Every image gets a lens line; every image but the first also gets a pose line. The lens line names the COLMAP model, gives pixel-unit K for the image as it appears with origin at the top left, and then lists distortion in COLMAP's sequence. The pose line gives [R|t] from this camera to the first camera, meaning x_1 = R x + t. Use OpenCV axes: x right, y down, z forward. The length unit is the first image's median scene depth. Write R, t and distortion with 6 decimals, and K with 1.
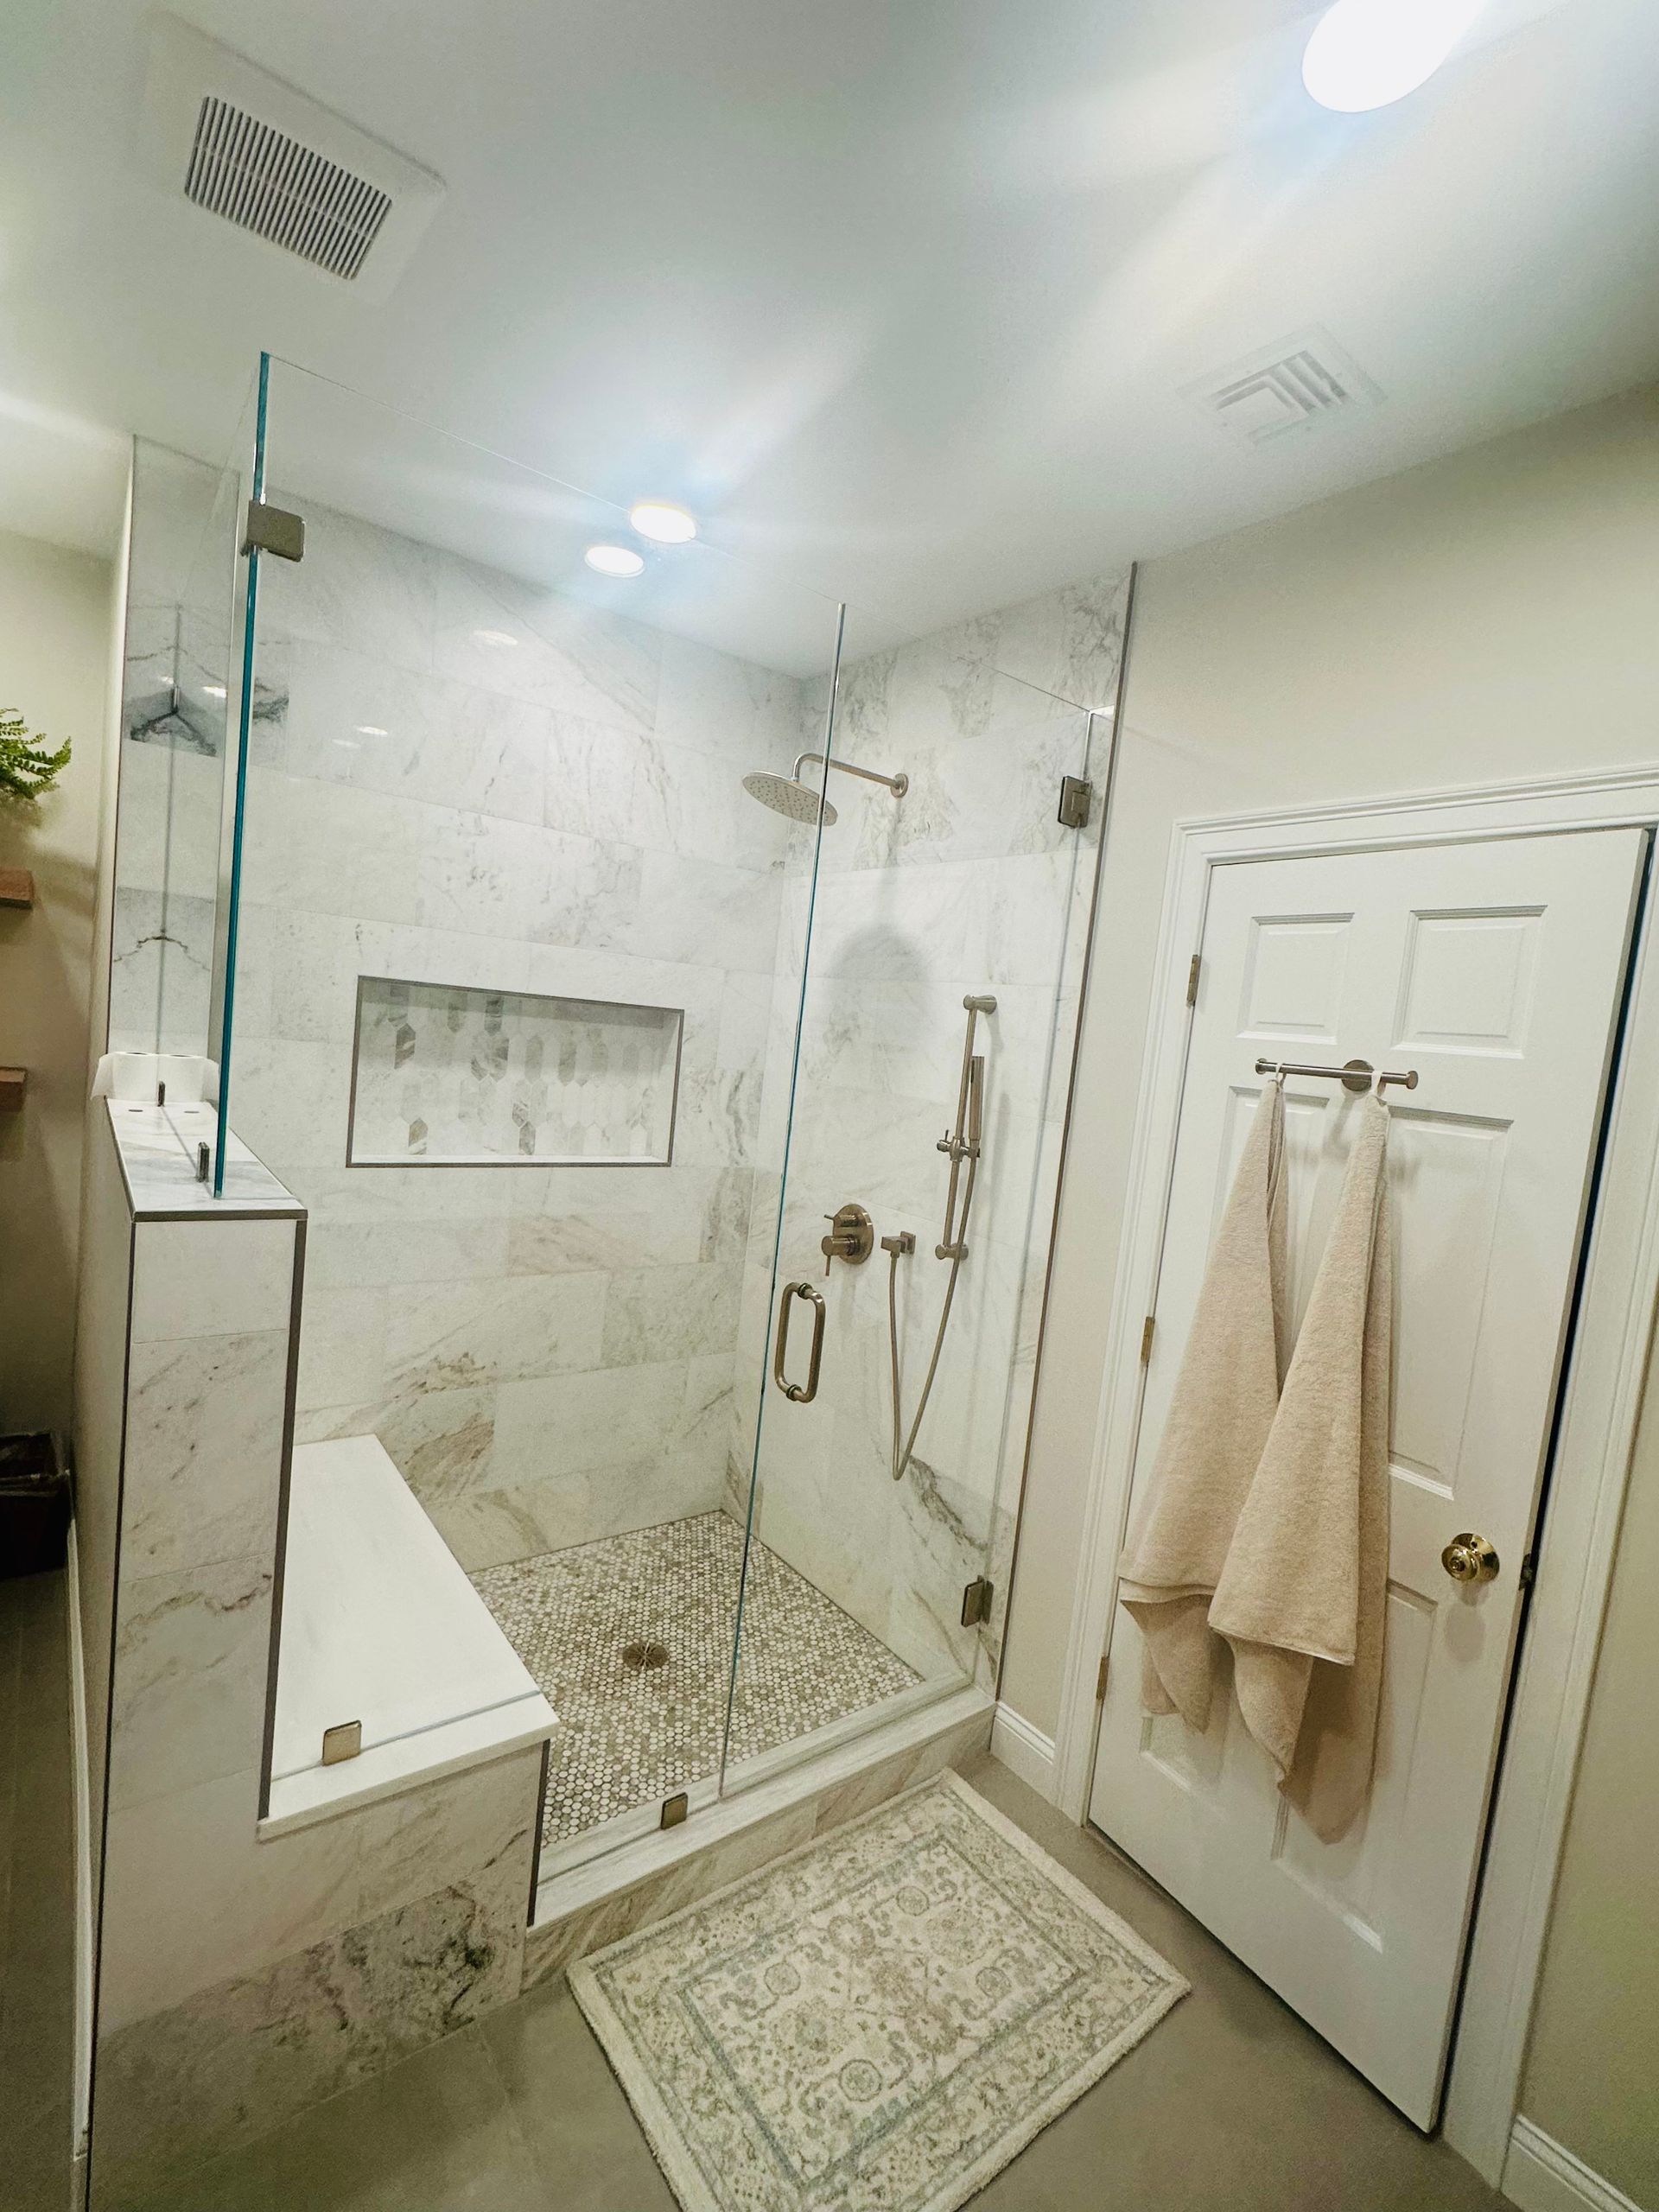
lens RADIAL K [[1007.6, 0, 824.1], [0, 1007.6, 1110.9], [0, 0, 1]] dist [-0.003381, 0.001541]
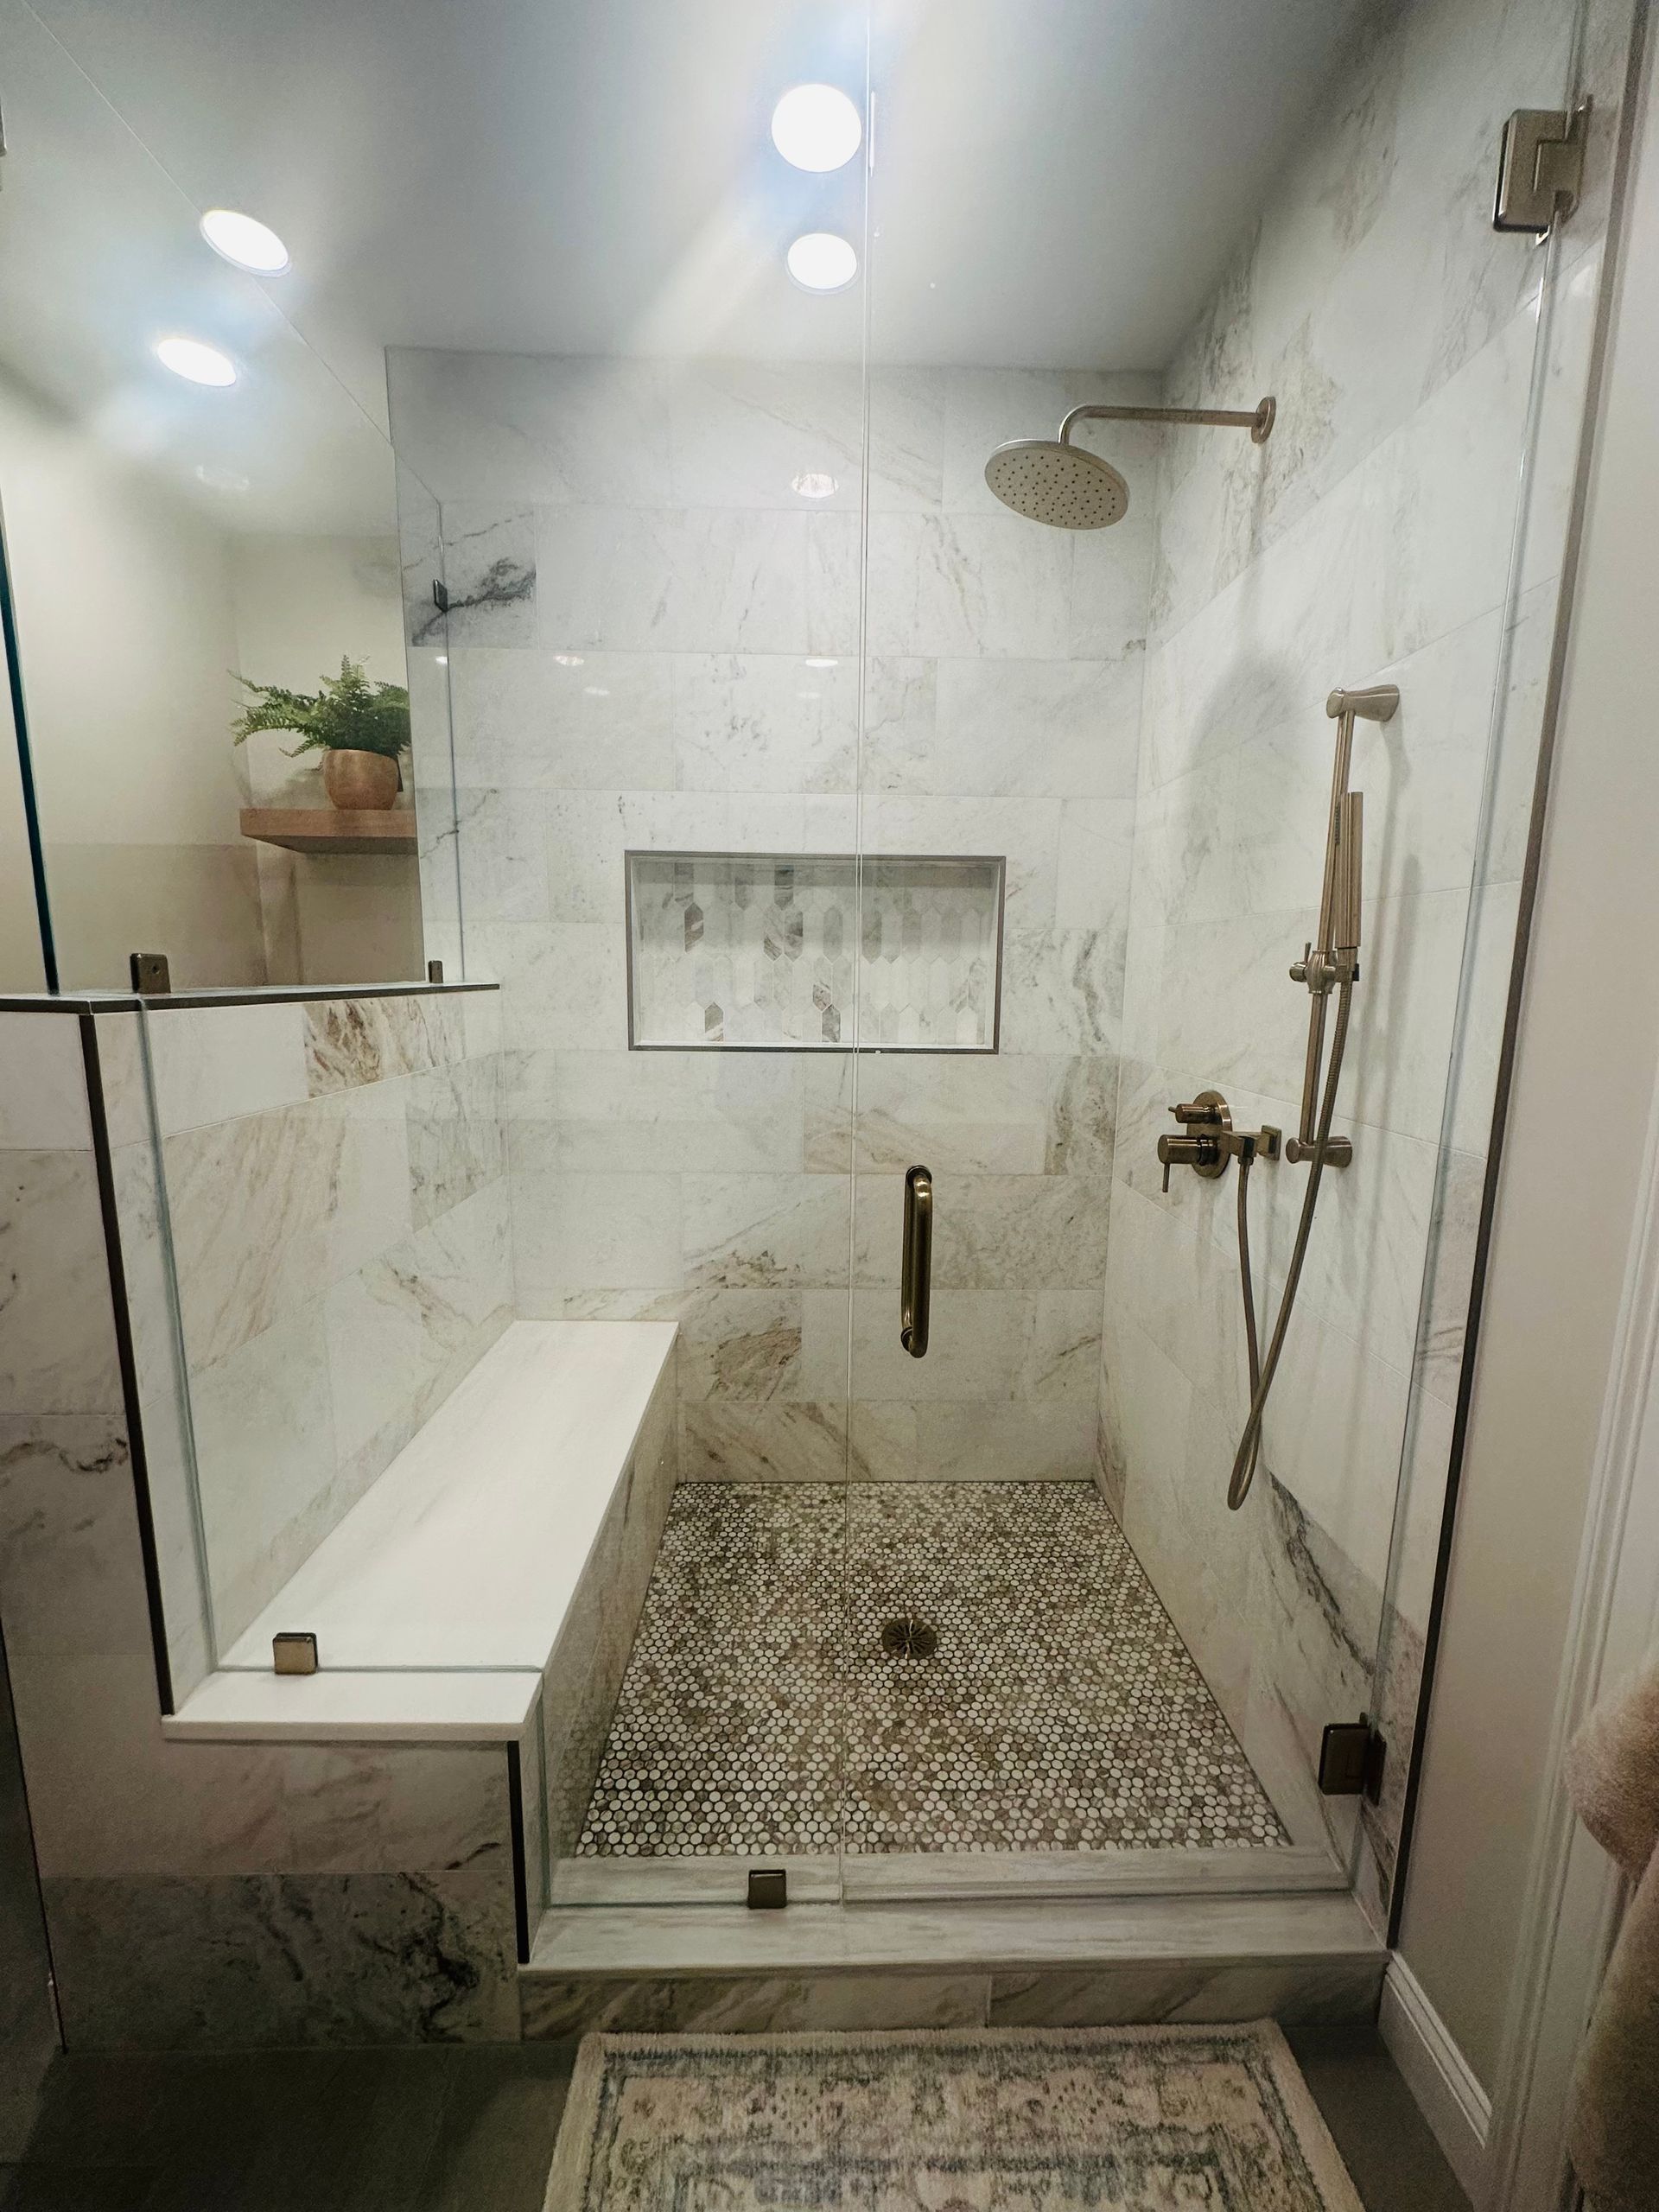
lens RADIAL K [[882.0, 0, 831.3], [0, 882.0, 1109.4], [0, 0, 1]] dist [-0.002233, 0.000543]
pose [[0.803925, 0.000457, -0.594730, 0.205910], [0.021199, 0.999342, 0.029424, 0.094942], [0.594353, -0.036262, 0.803387, 0.424414]]
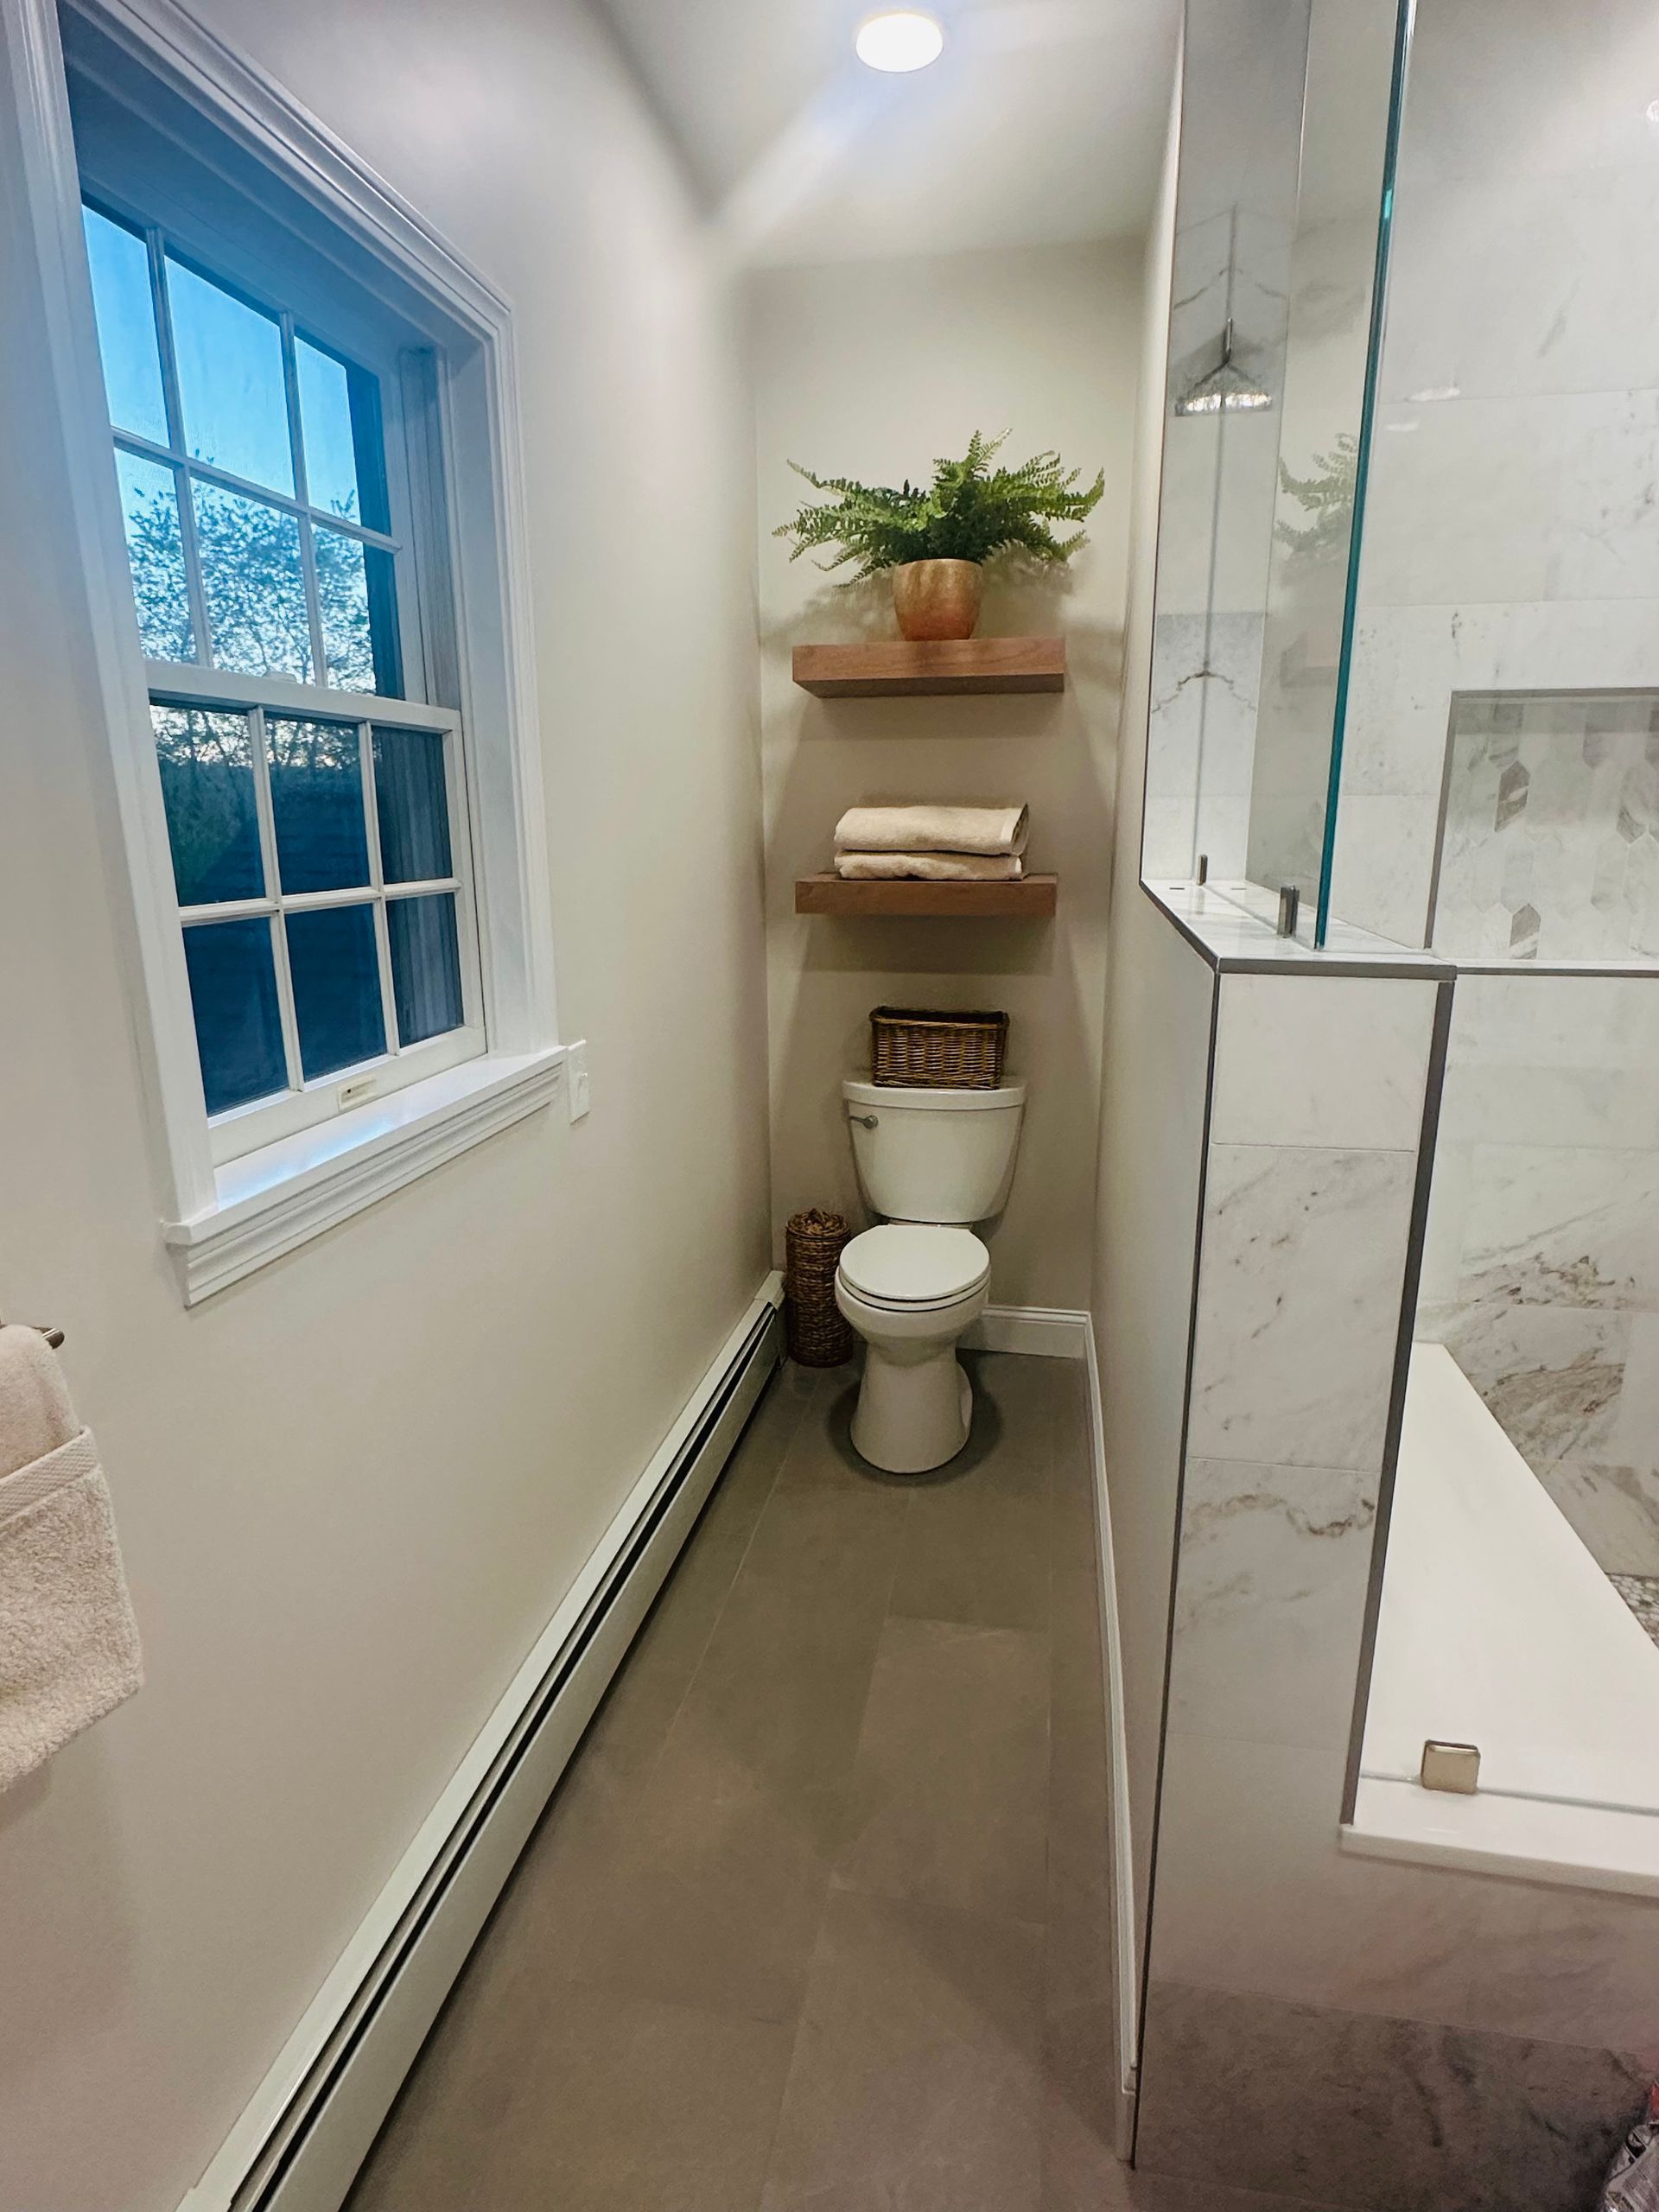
lens RADIAL K [[1216.6, 0, 822.9], [0, 1216.6, 1106.3], [0, 0, 1]] dist [-0.003368, 0.000152]
pose [[0.666061, 0.070180, -0.742588, -0.112121], [0.013686, 0.994246, 0.106239, 0.053881], [0.745772, -0.080925, 0.661268, 0.106096]]
